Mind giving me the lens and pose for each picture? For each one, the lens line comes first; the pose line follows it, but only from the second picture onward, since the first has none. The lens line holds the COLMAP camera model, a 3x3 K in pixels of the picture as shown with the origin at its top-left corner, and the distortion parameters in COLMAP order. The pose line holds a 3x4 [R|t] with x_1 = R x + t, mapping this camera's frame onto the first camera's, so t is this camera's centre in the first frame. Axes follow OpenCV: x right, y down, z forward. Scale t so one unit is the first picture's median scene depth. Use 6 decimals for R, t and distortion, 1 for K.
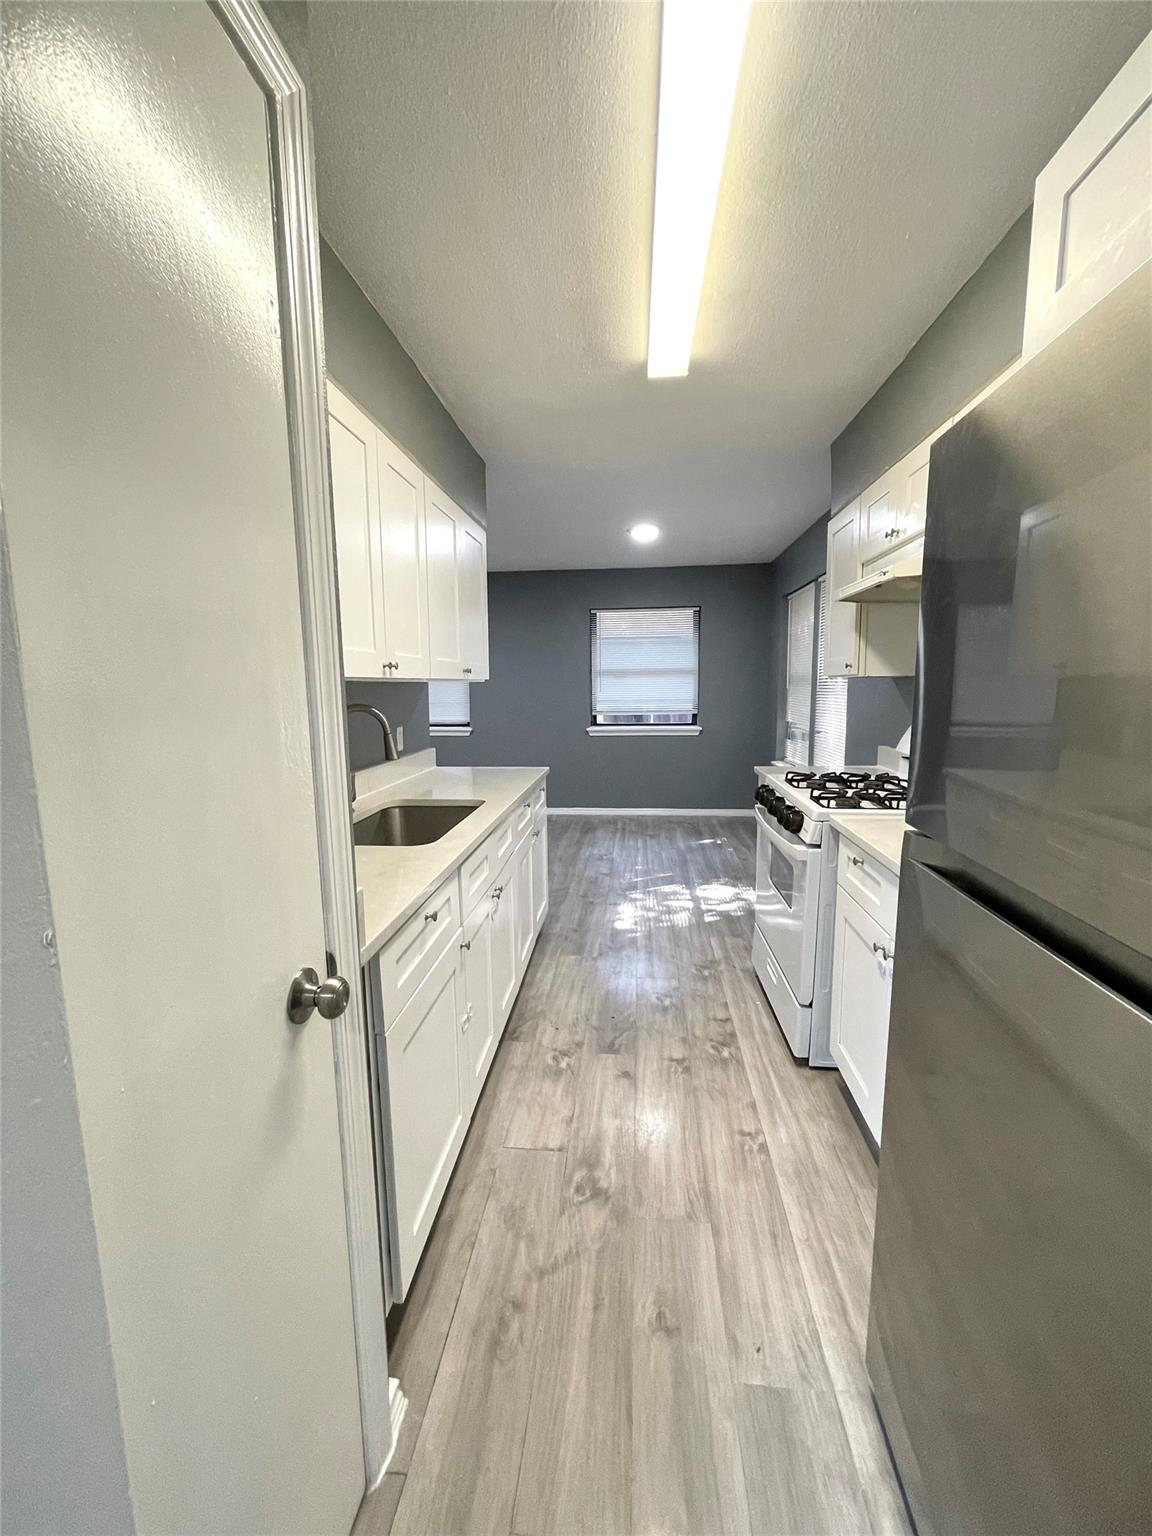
lens RADIAL K [[627.3, 0, 576.6], [0, 627.3, 769.1], [0, 0, 1]] dist [-0.000021, -0.000857]
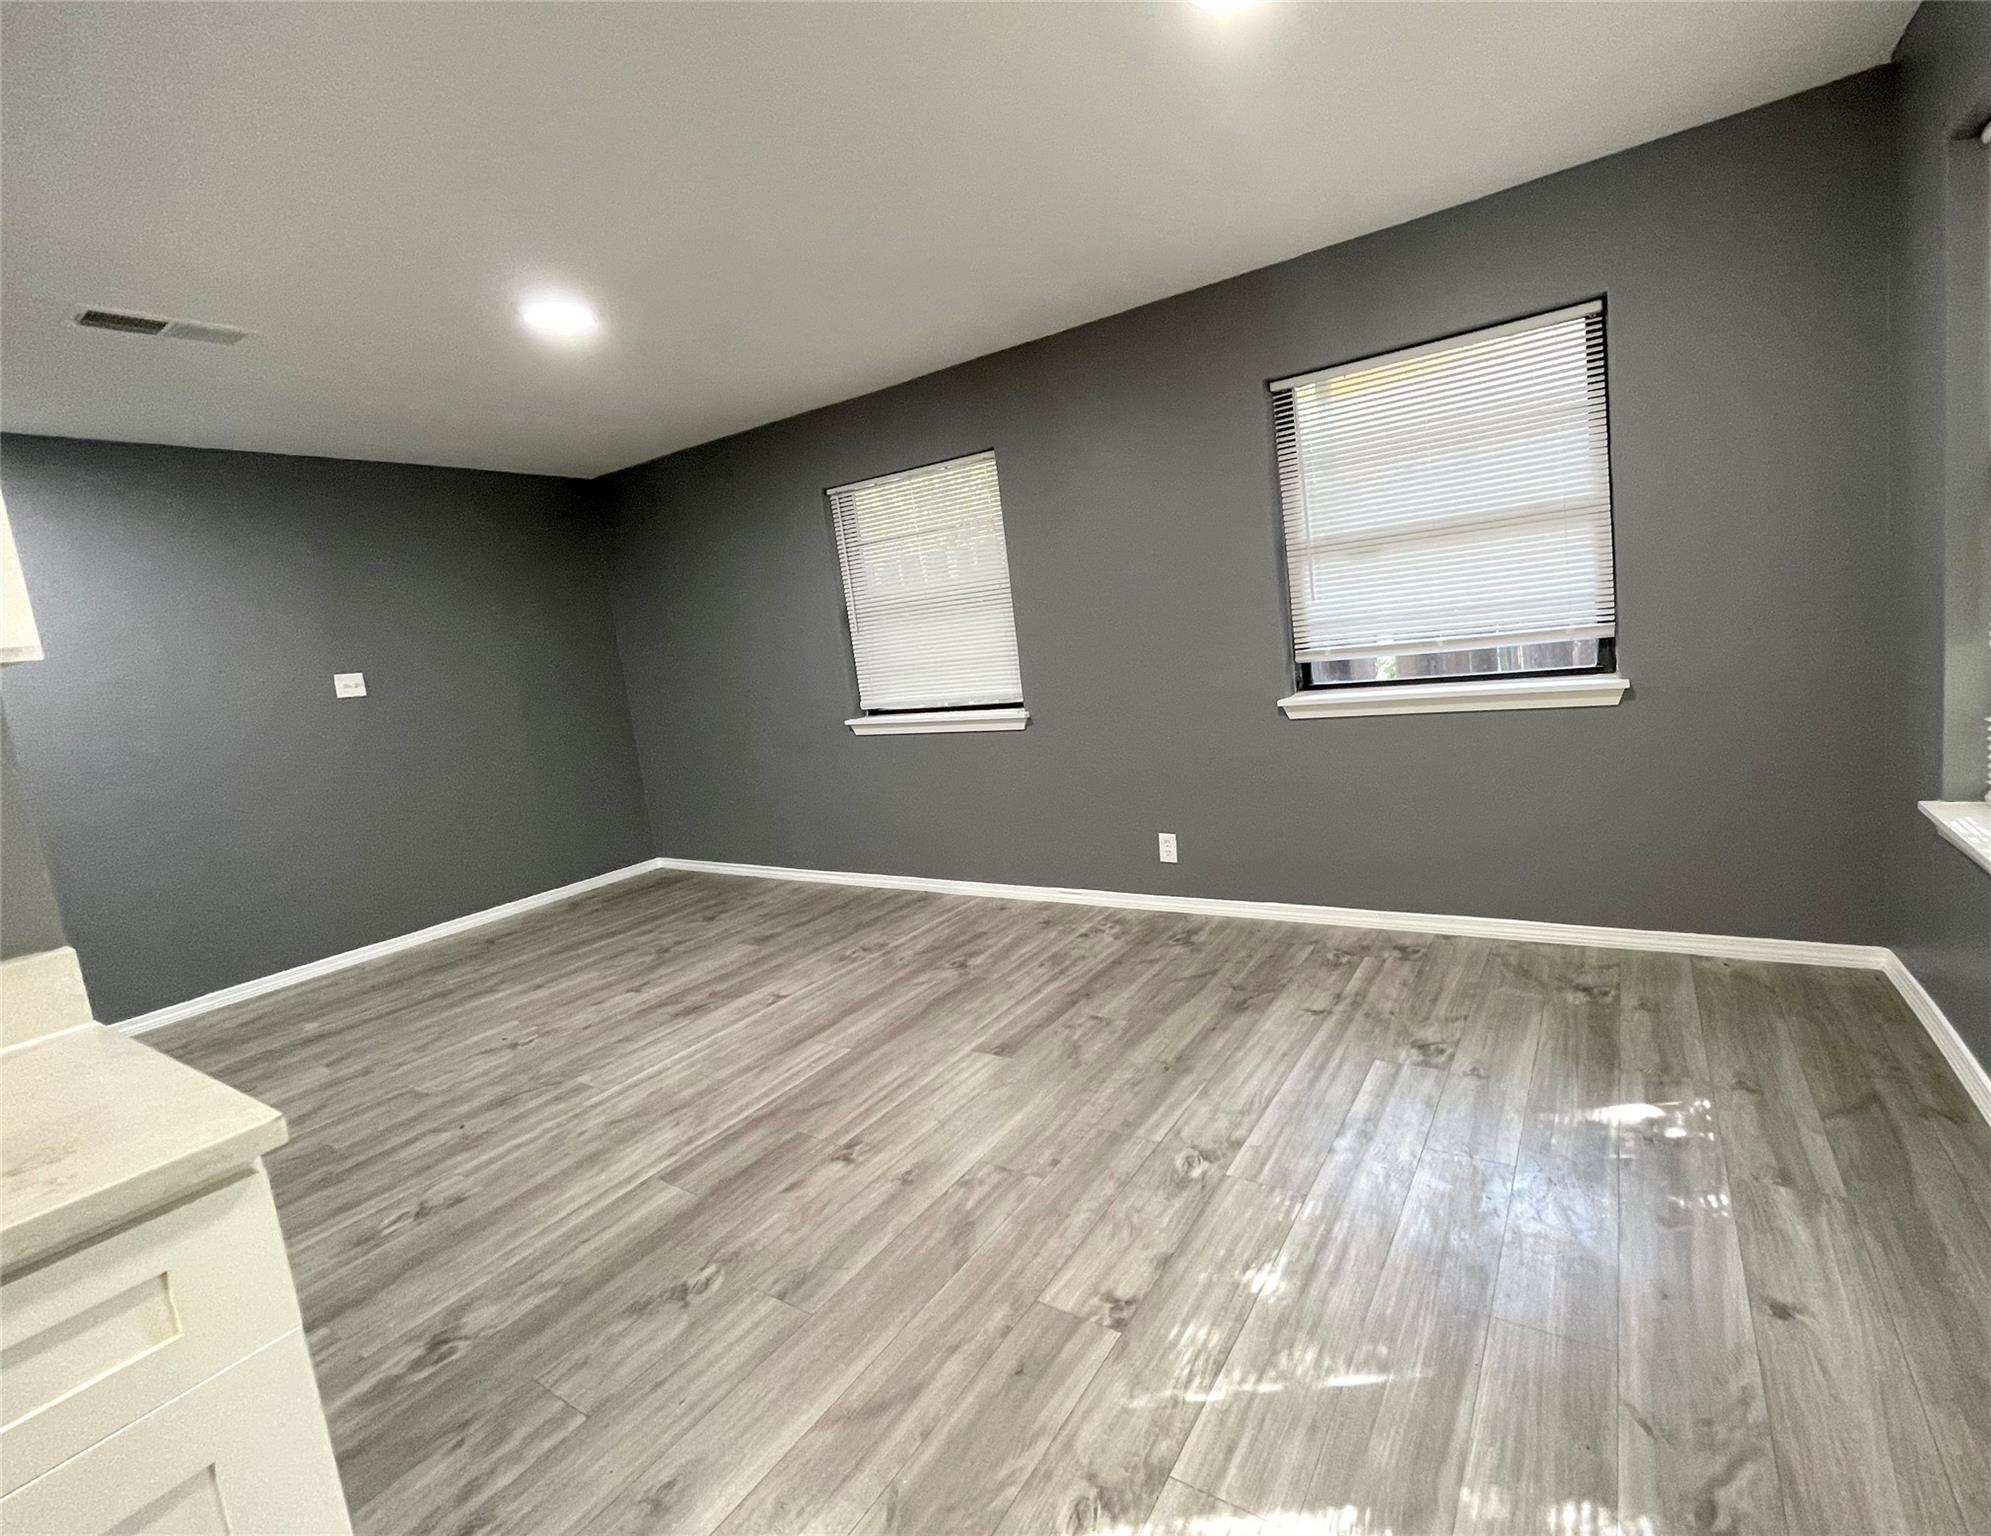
lens RADIAL K [[893.5, 0, 1090.1], [0, 893.5, 726.2], [0, 0, 1]] dist [-0.002392, 0.000006]
pose [[0.900361, -0.040999, -0.433209, 0.206902], [0.045525, 0.998963, 0.000074, -0.076986], [0.432757, -0.019788, 0.901294, 0.658885]]
